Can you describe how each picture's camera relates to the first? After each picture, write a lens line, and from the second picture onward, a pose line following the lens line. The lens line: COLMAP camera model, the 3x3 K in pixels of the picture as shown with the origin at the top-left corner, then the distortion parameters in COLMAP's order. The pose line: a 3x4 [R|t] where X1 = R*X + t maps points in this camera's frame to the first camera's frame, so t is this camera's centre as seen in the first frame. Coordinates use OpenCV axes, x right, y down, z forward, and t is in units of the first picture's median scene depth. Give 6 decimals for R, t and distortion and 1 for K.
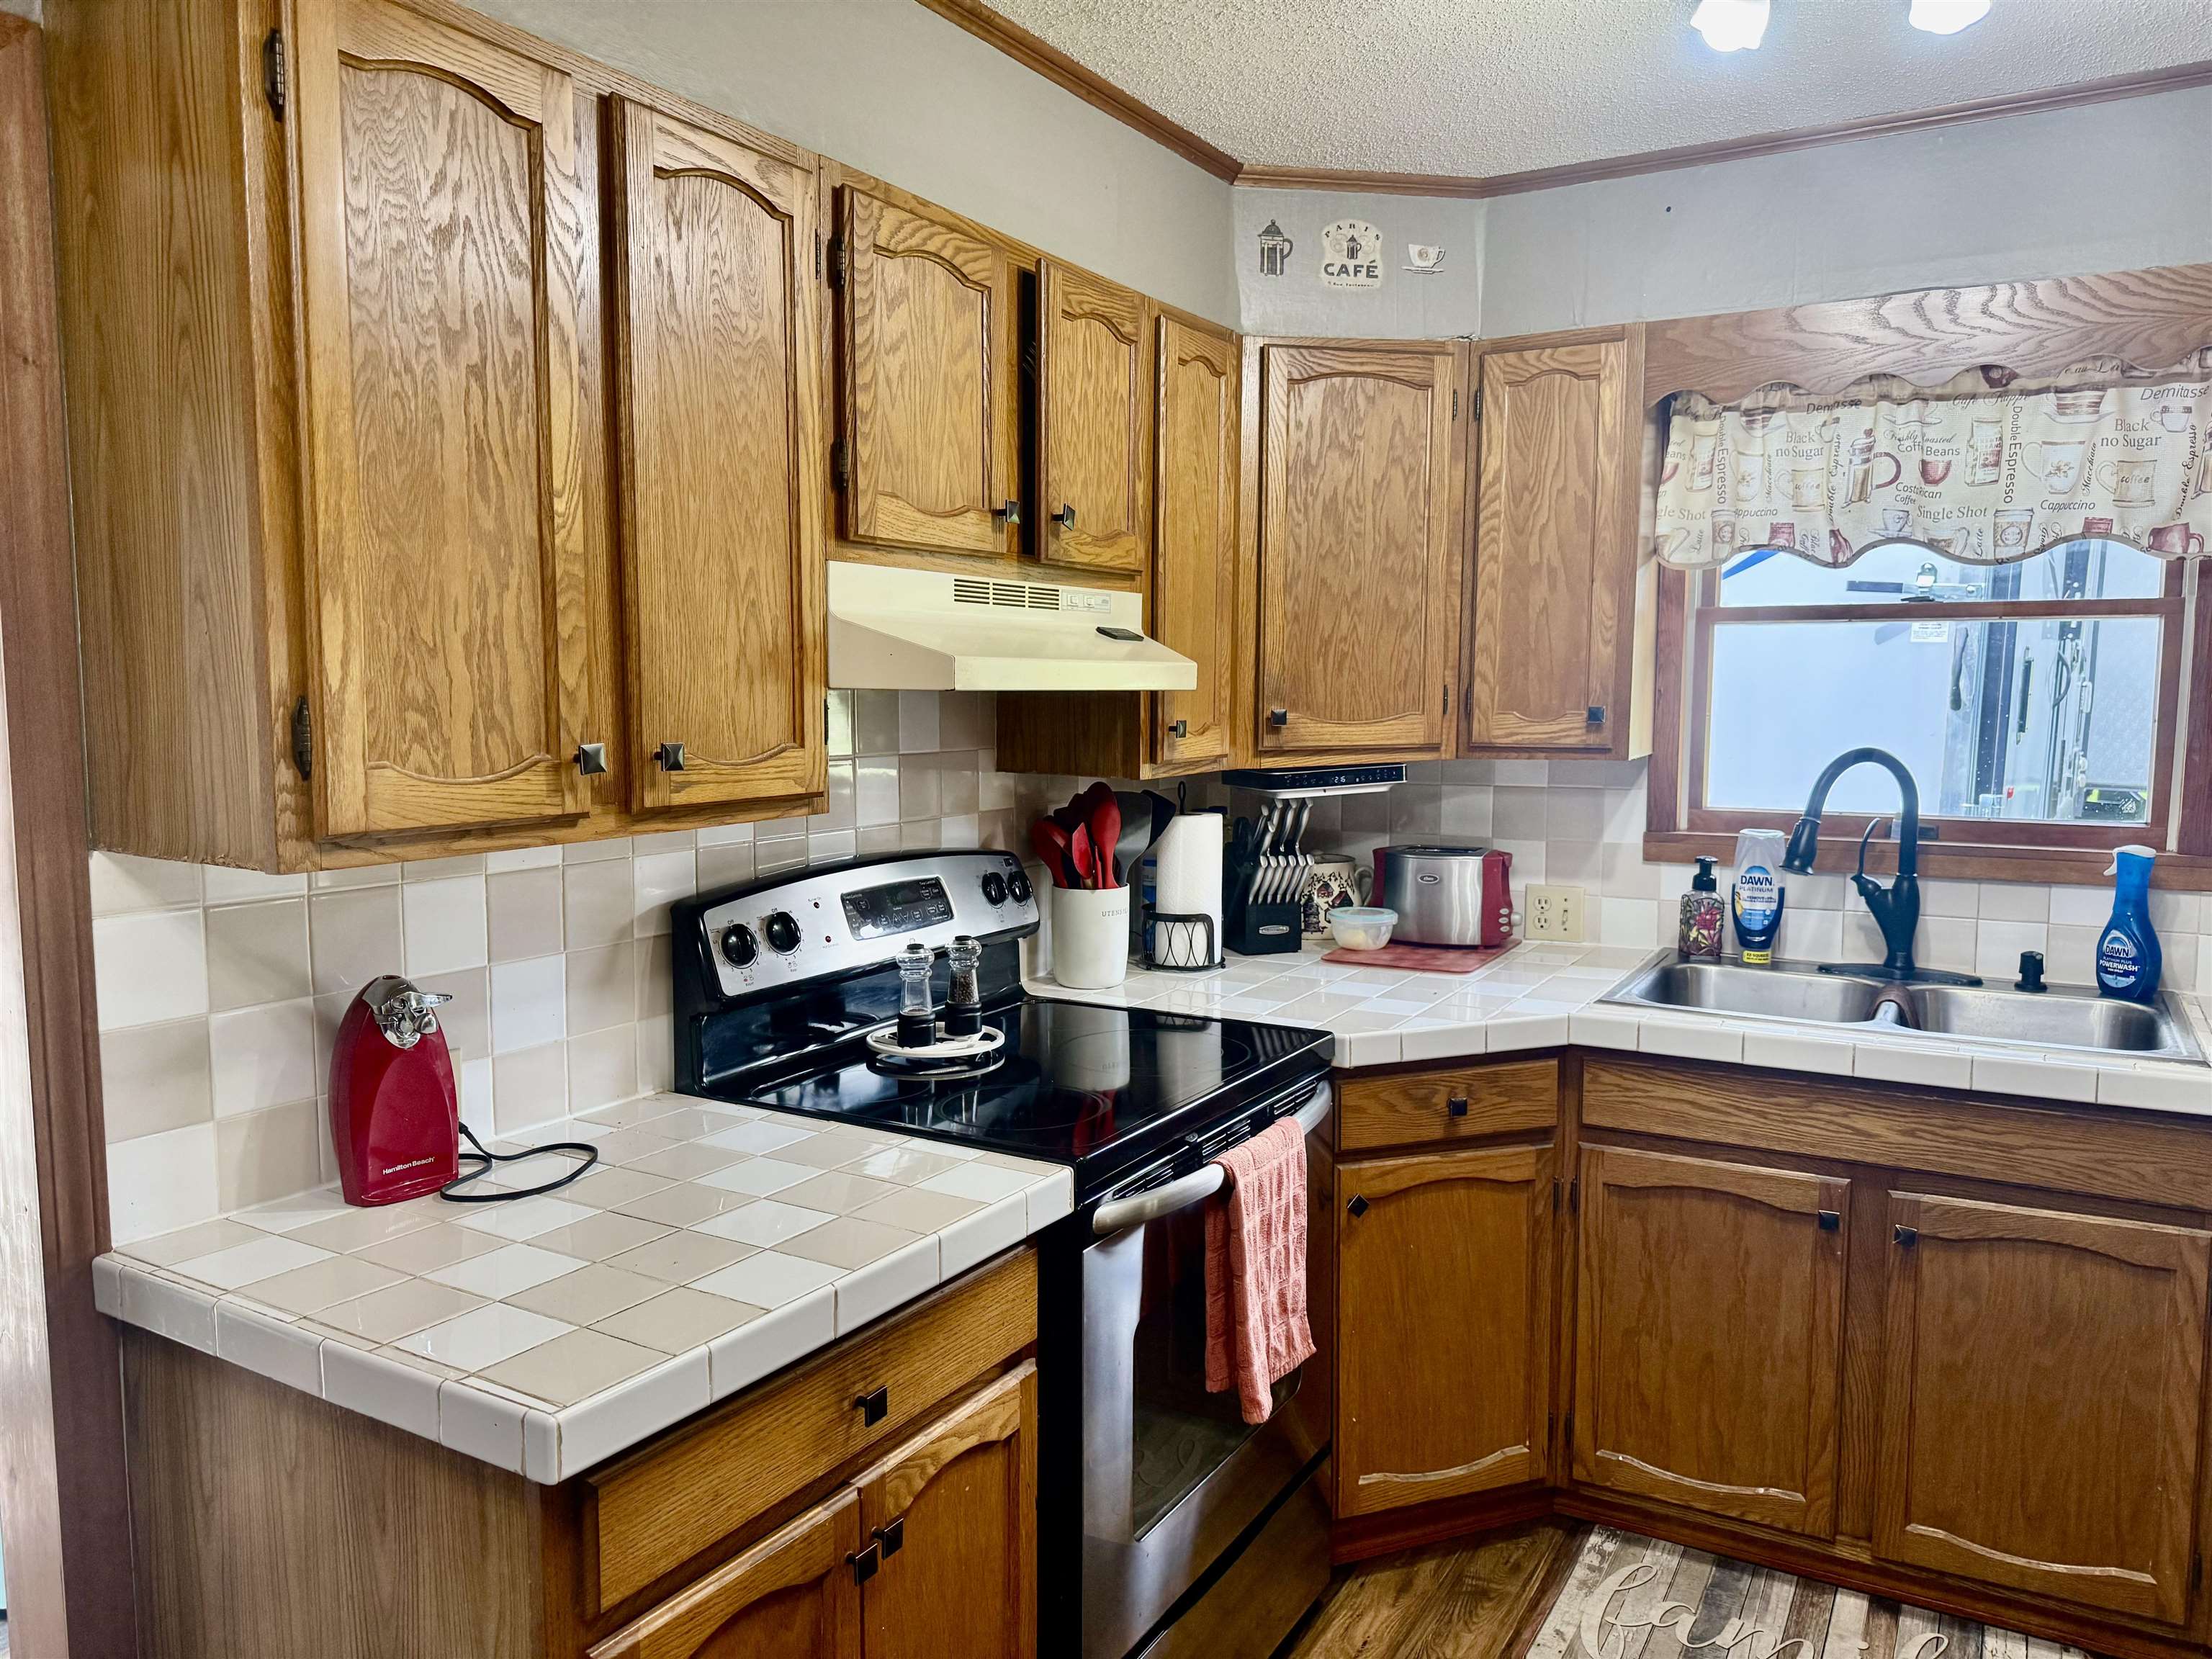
lens RADIAL K [[1559.4, 0, 1104.2], [0, 1559.4, 828.6], [0, 0, 1]] dist [0.009254, -0.023581]
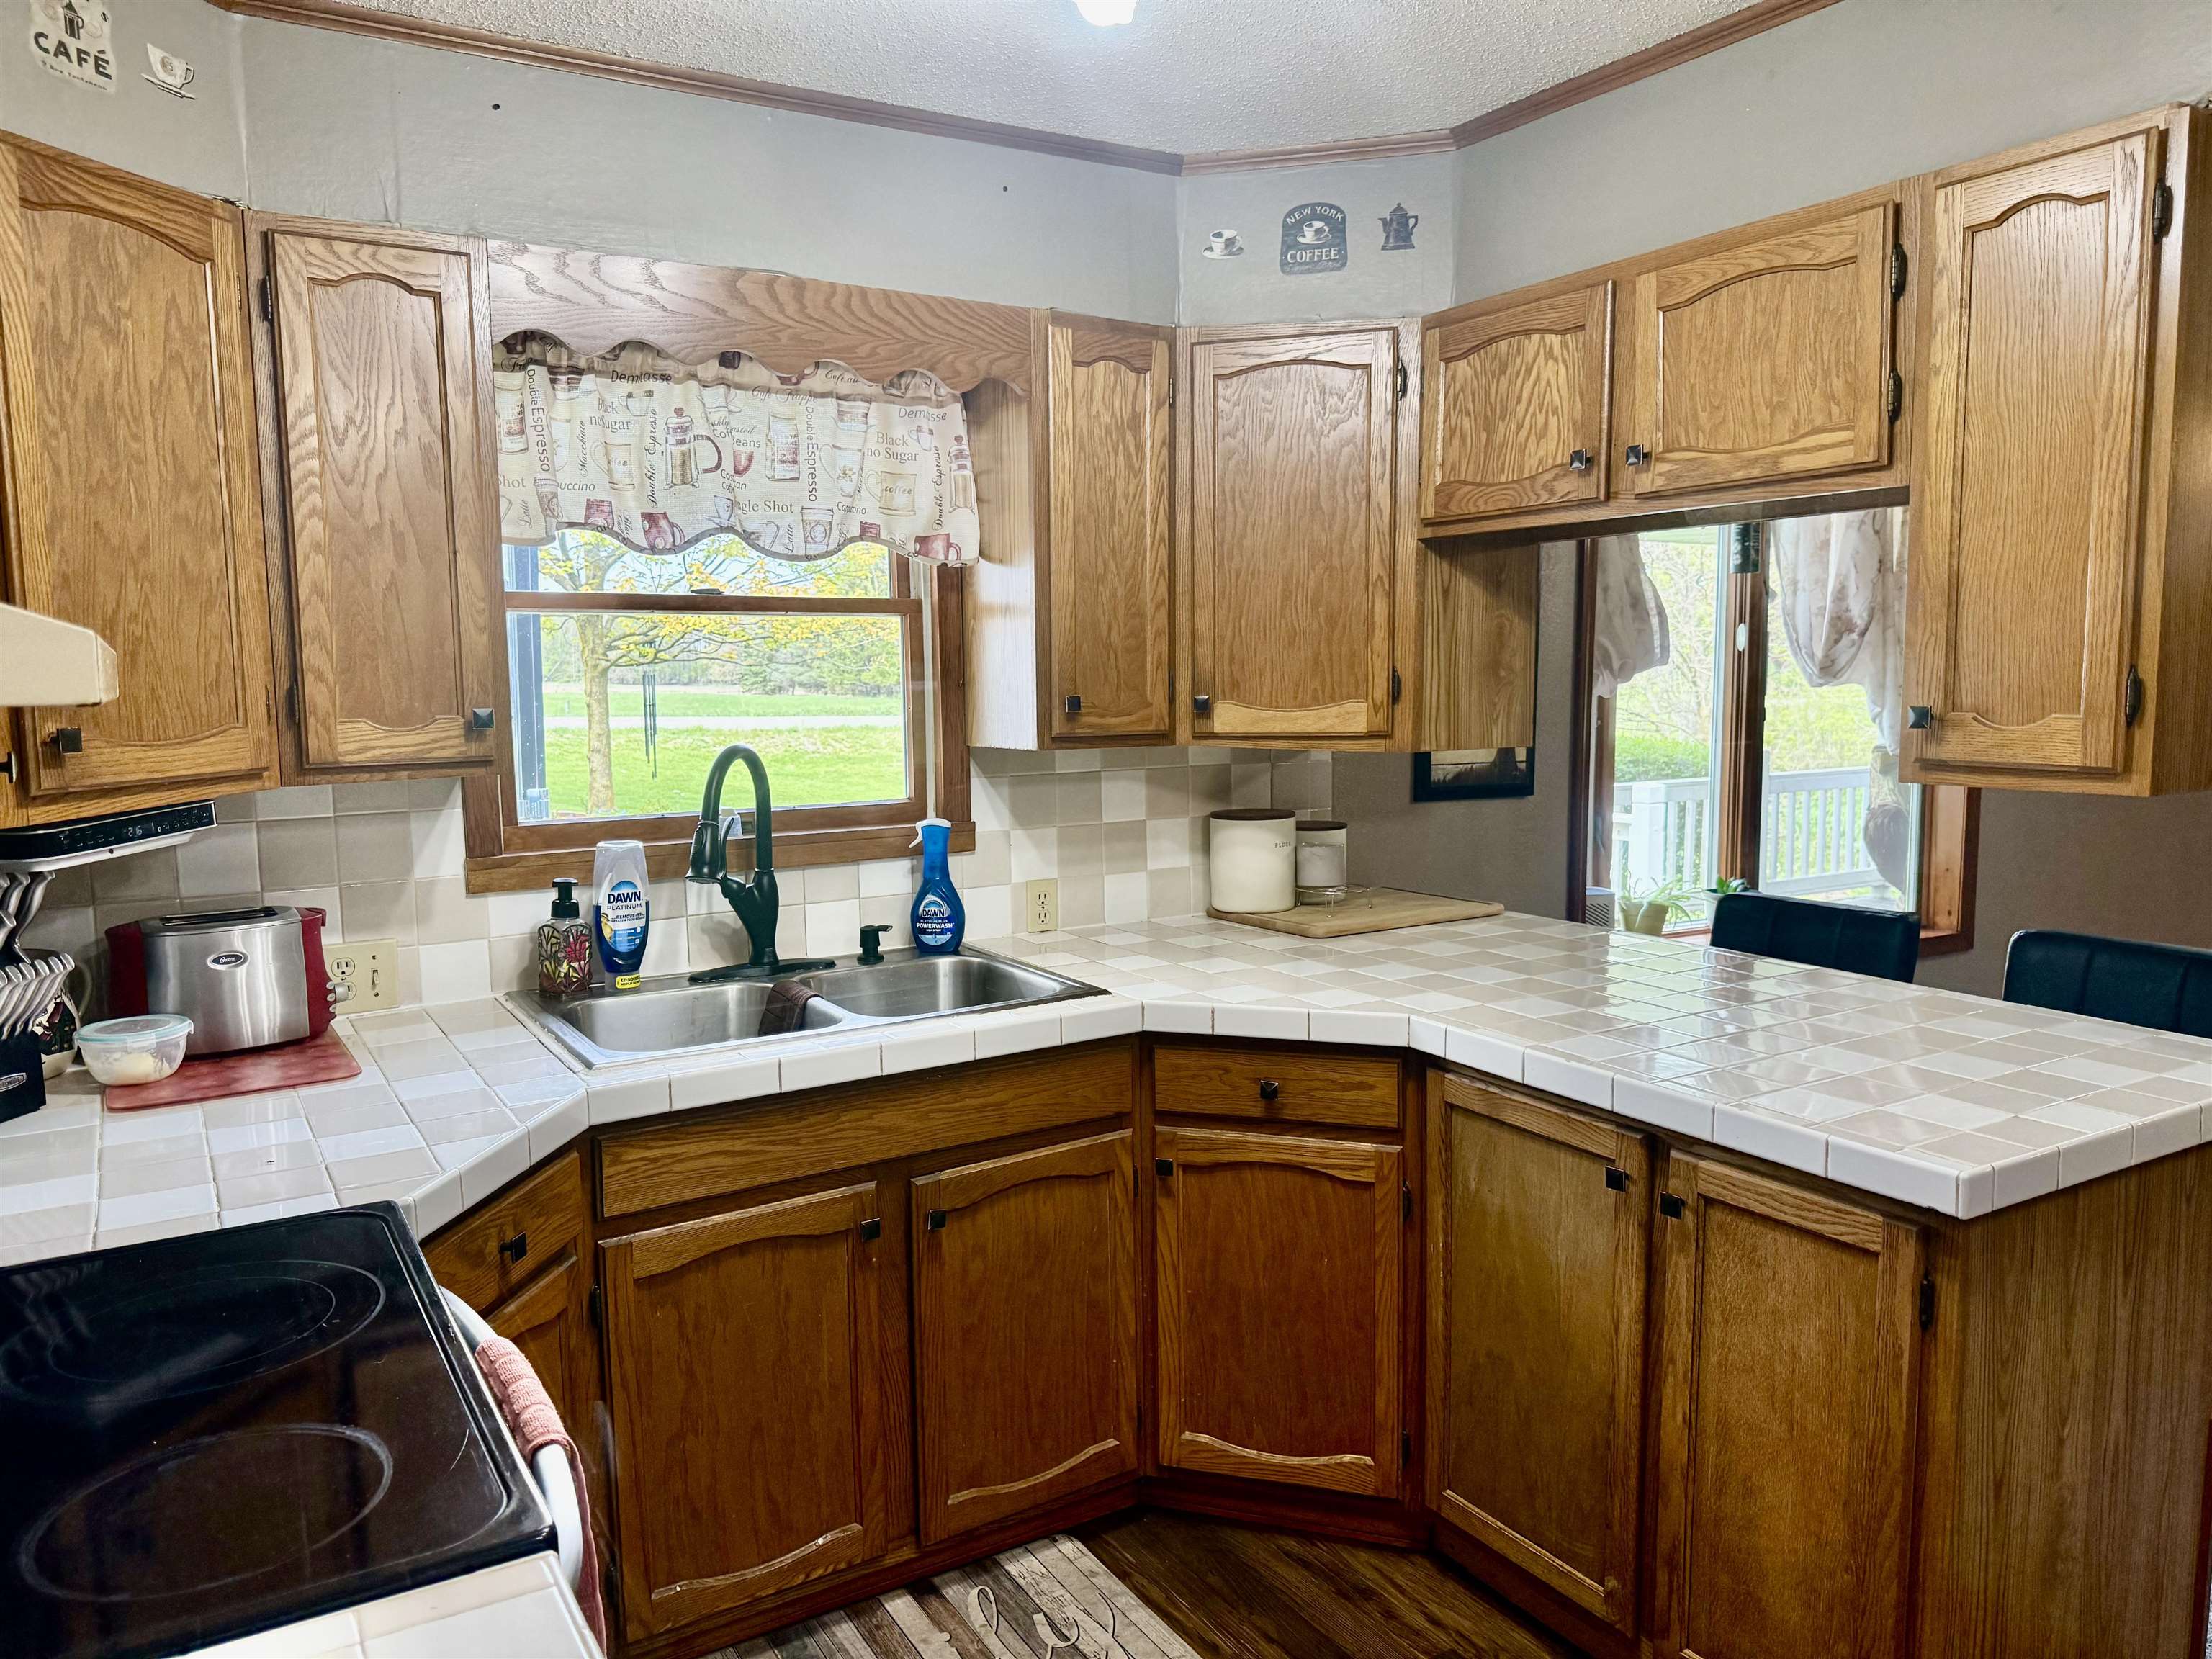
lens RADIAL K [[1559.4, 0, 1107.5], [0, 1559.4, 817.9], [0, 0, 1]] dist [0.009254, -0.023581]
pose [[0.455914, -0.090079, 0.885453, -0.252589], [0.101052, 0.993671, 0.049057, -0.028712], [-0.884268, 0.067111, 0.462131, 0.343869]]
